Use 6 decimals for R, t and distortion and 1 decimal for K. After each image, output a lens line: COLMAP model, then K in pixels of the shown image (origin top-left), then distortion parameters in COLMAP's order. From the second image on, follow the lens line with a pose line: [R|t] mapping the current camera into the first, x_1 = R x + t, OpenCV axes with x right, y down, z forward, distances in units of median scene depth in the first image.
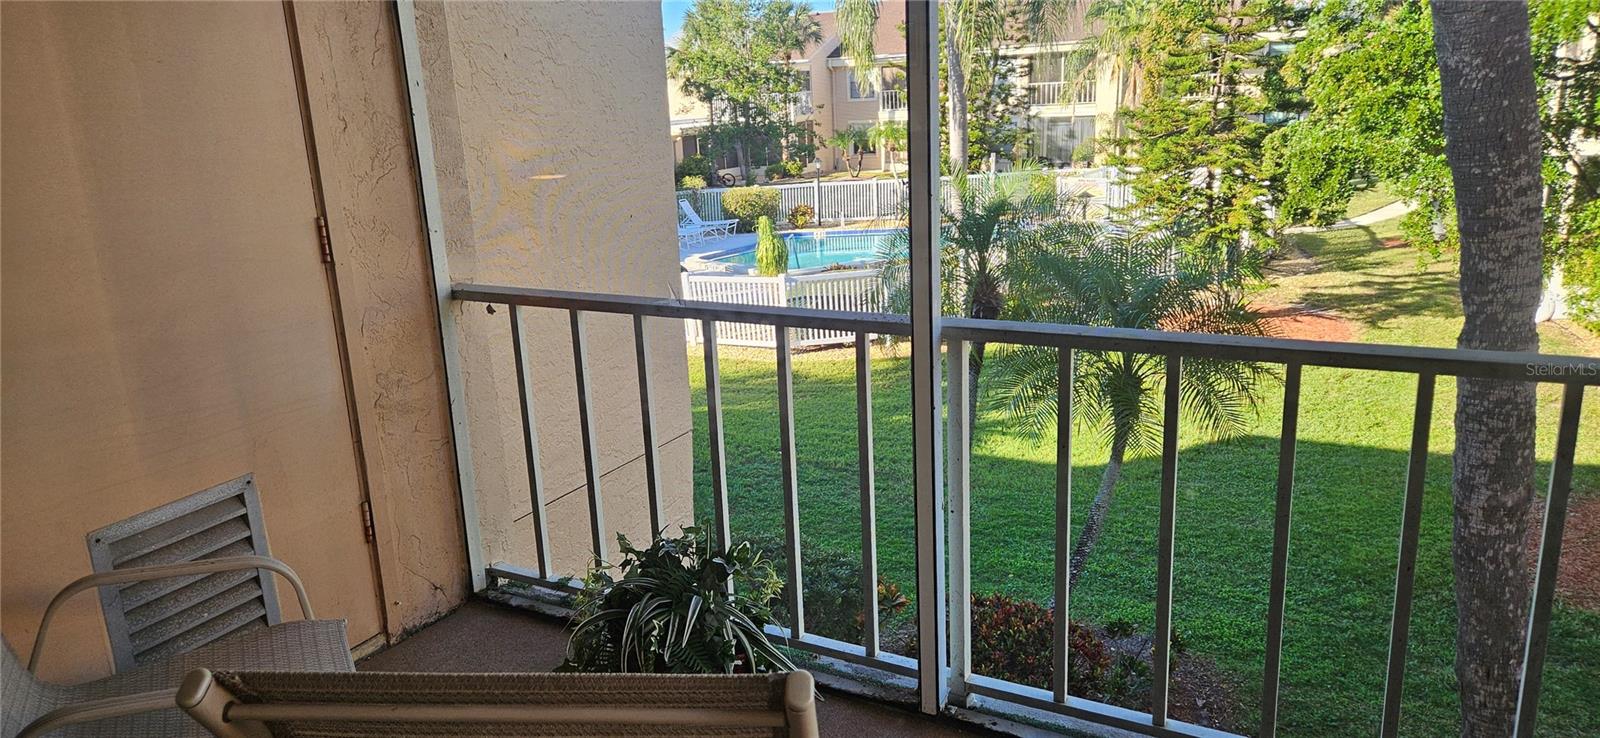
lens RADIAL K [[1053.8, 0, 802.4], [0, 1053.8, 362.3], [0, 0, 1]] dist [0.074173, -0.057268]
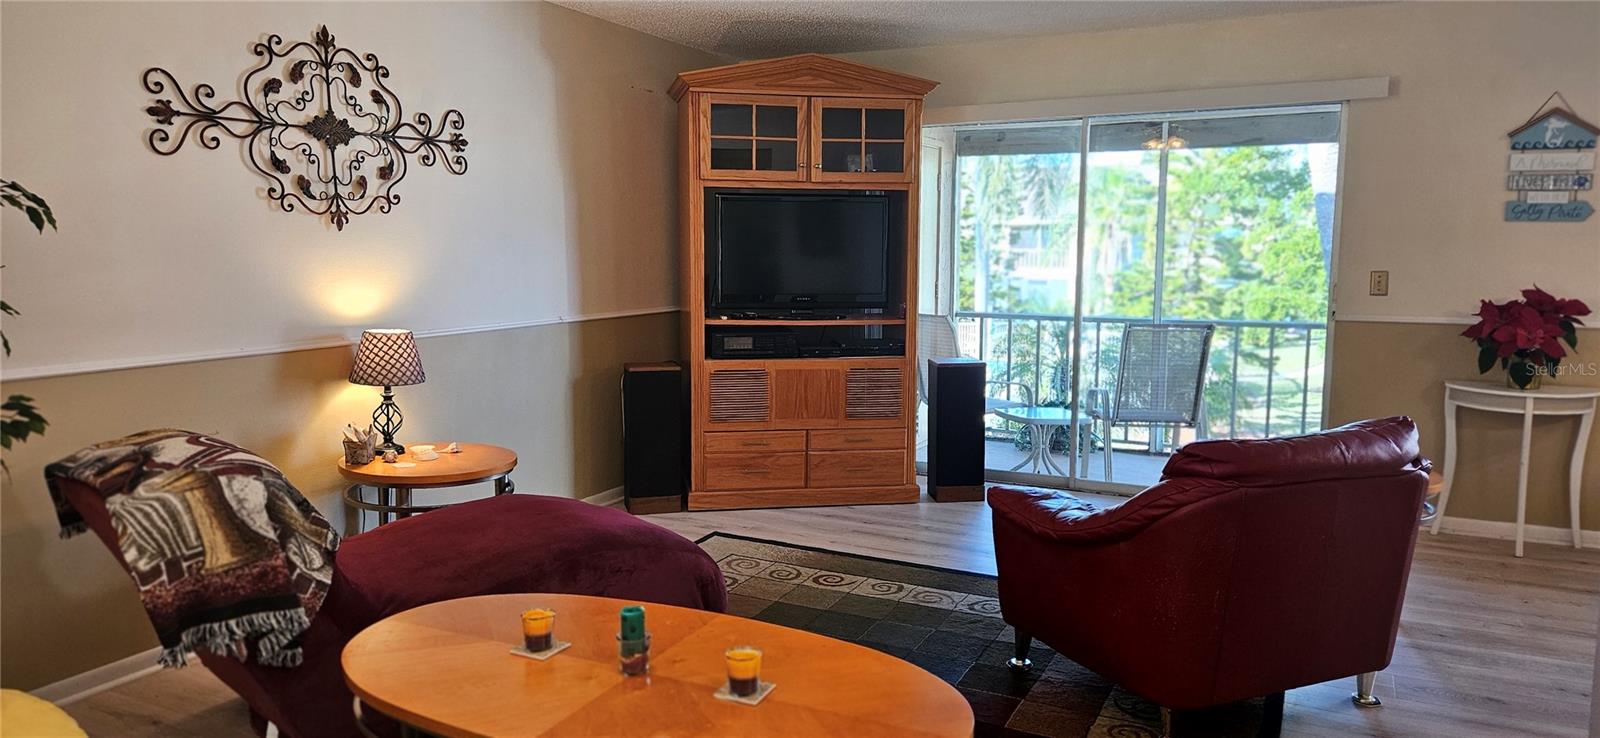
lens RADIAL K [[1053.8, 0, 802.4], [0, 1053.8, 362.3], [0, 0, 1]] dist [0.074173, -0.057268]
pose [[0.998282, 0.043211, 0.039579, -0.236316], [-0.037179, 0.989145, -0.142164, 0.130723], [-0.045293, 0.140448, 0.989052, -0.467898]]
